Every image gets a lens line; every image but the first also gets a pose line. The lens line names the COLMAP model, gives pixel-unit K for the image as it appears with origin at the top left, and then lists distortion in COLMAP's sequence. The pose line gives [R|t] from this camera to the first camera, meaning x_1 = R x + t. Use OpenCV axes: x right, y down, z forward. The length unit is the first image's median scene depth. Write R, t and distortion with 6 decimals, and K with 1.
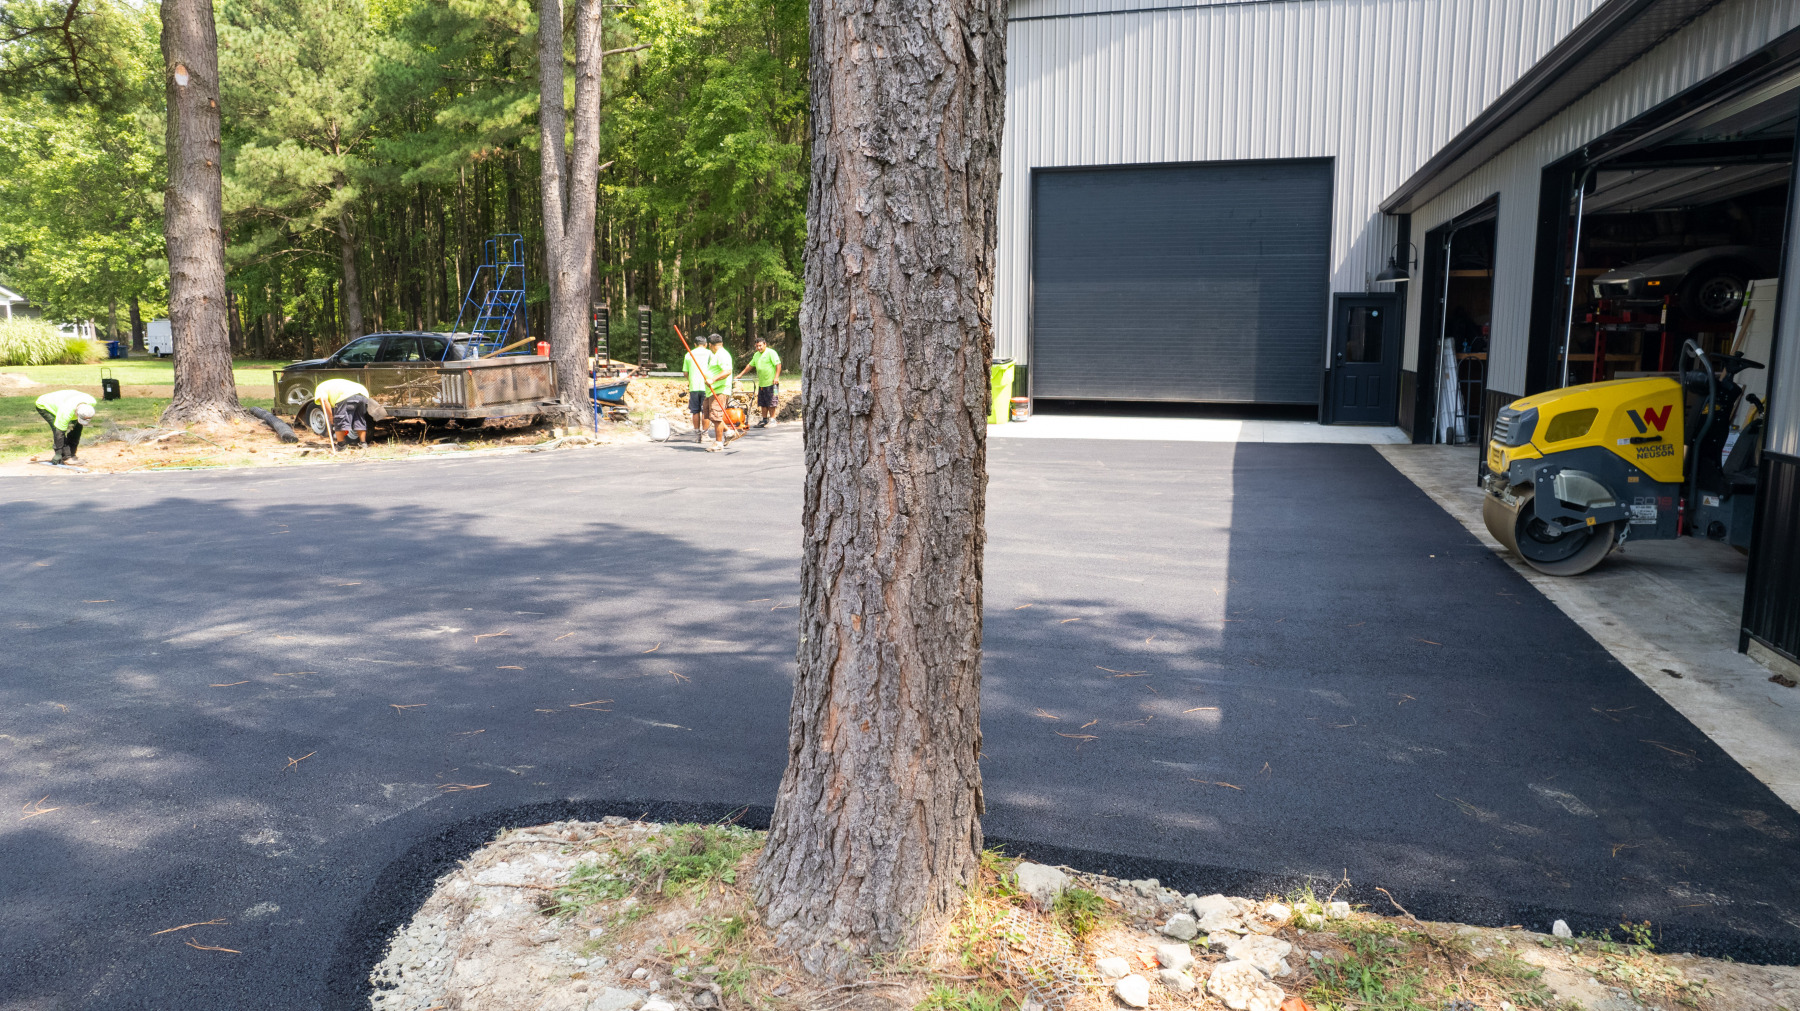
lens RADIAL K [[1147.9, 0, 891.9], [0, 1147.9, 499.0], [0, 0, 1]] dist [-0.072604, 0.064863]
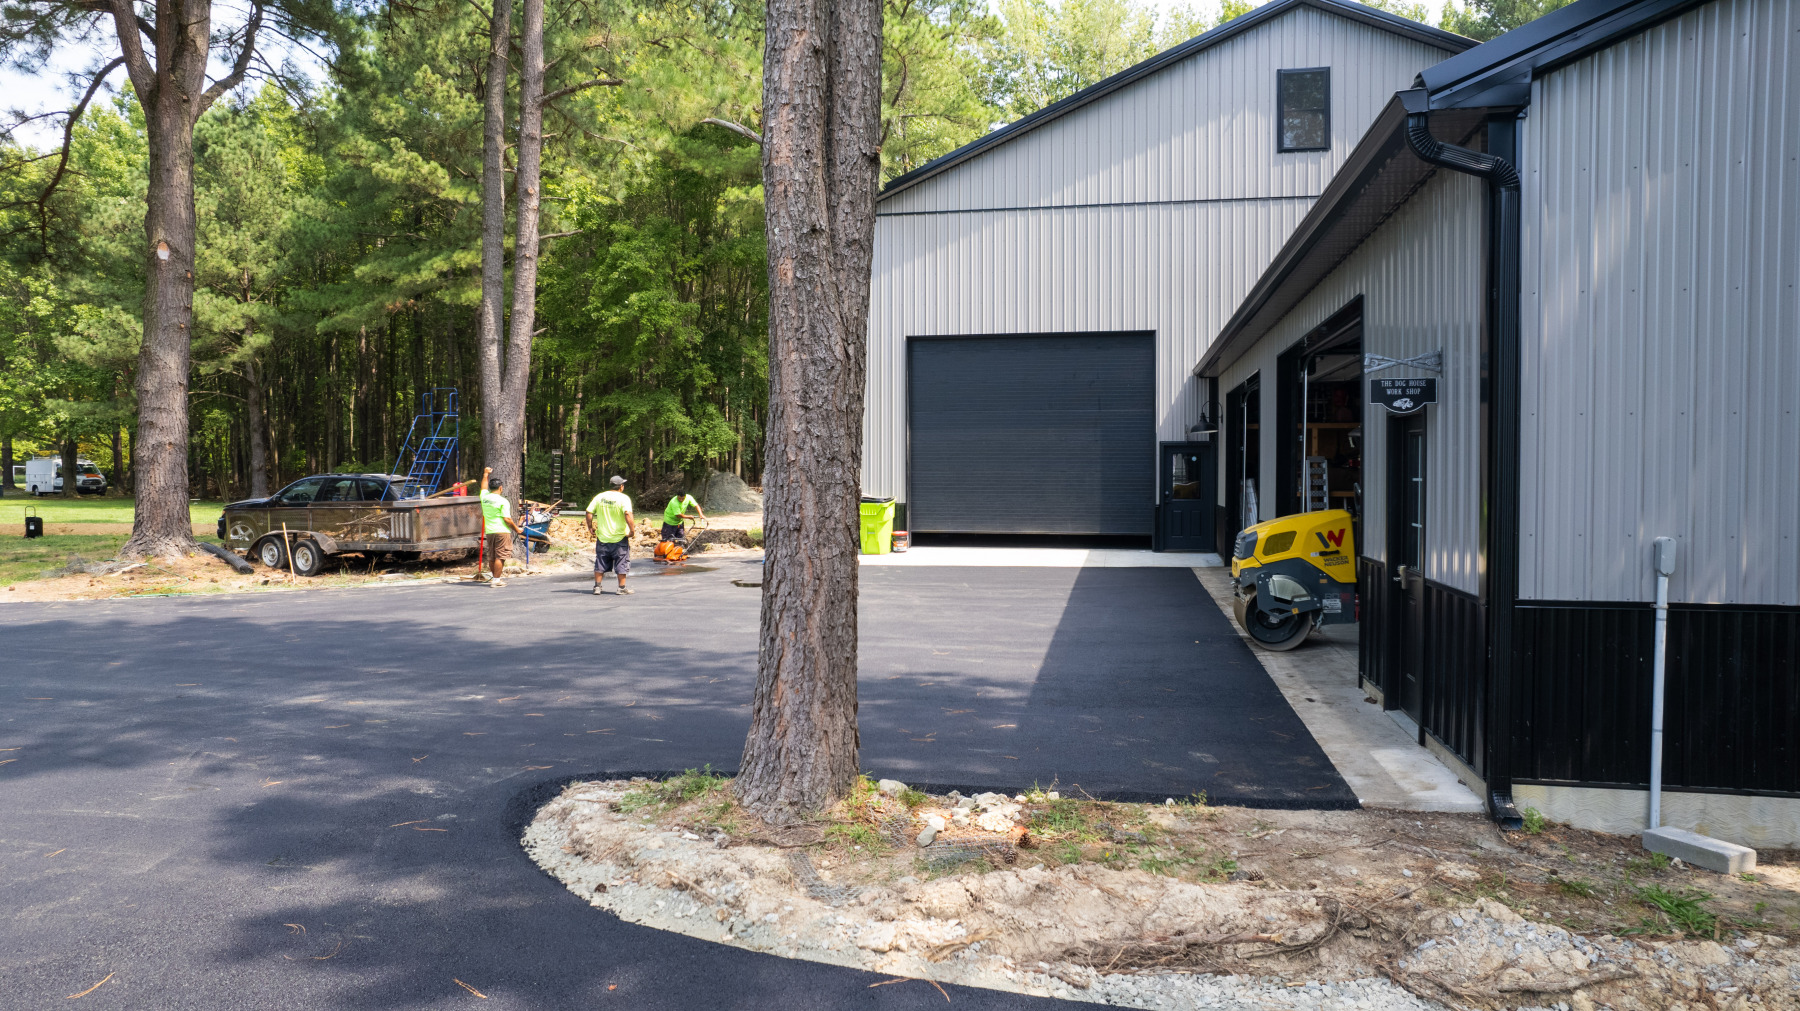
lens RADIAL K [[1147.9, 0, 889.7], [0, 1147.9, 497.9], [0, 0, 1]] dist [-0.072604, 0.064863]
pose [[0.995508, -0.002924, 0.094633, -0.009001], [0.014333, 0.992658, -0.120104, 0.020053], [-0.093587, 0.120921, 0.988241, -0.175566]]
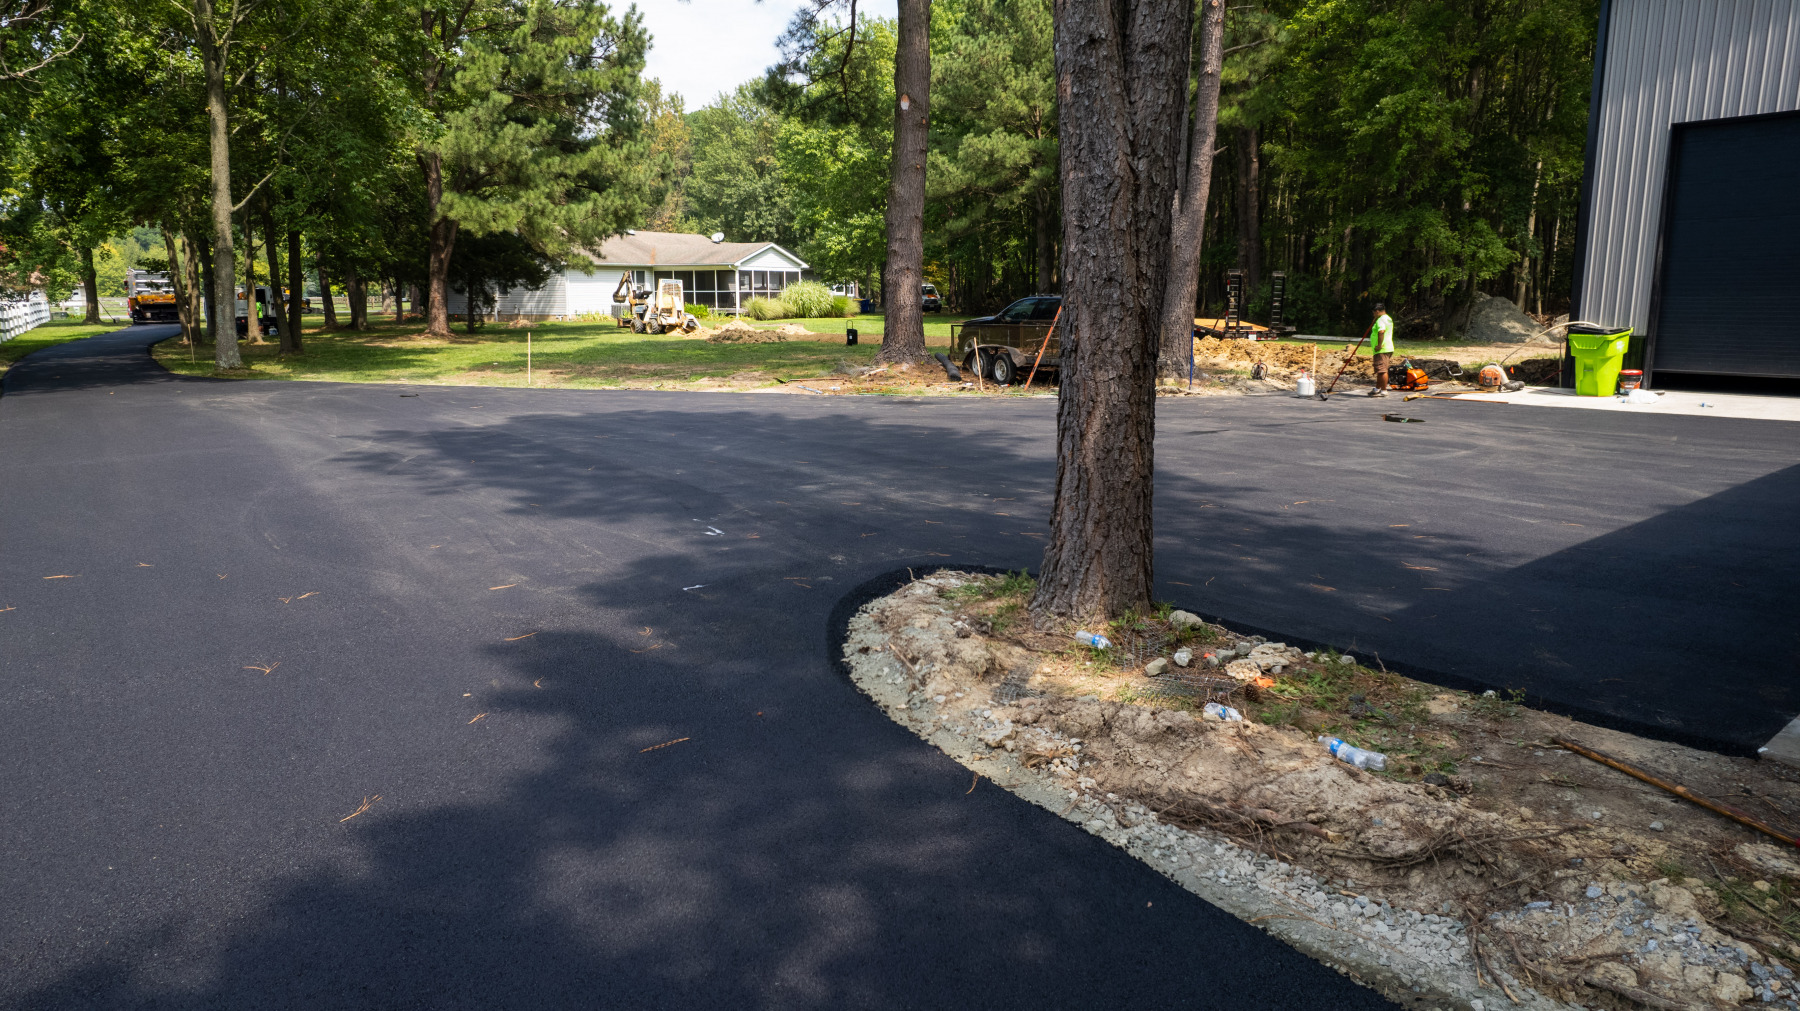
lens RADIAL K [[1147.9, 0, 890.2], [0, 1147.9, 499.3], [0, 0, 1]] dist [-0.072604, 0.064863]
pose [[0.833098, 0.097668, -0.544434, 0.145232], [-0.079167, 0.995208, 0.057391, 0.017238], [0.547430, -0.004711, 0.836838, -0.153134]]
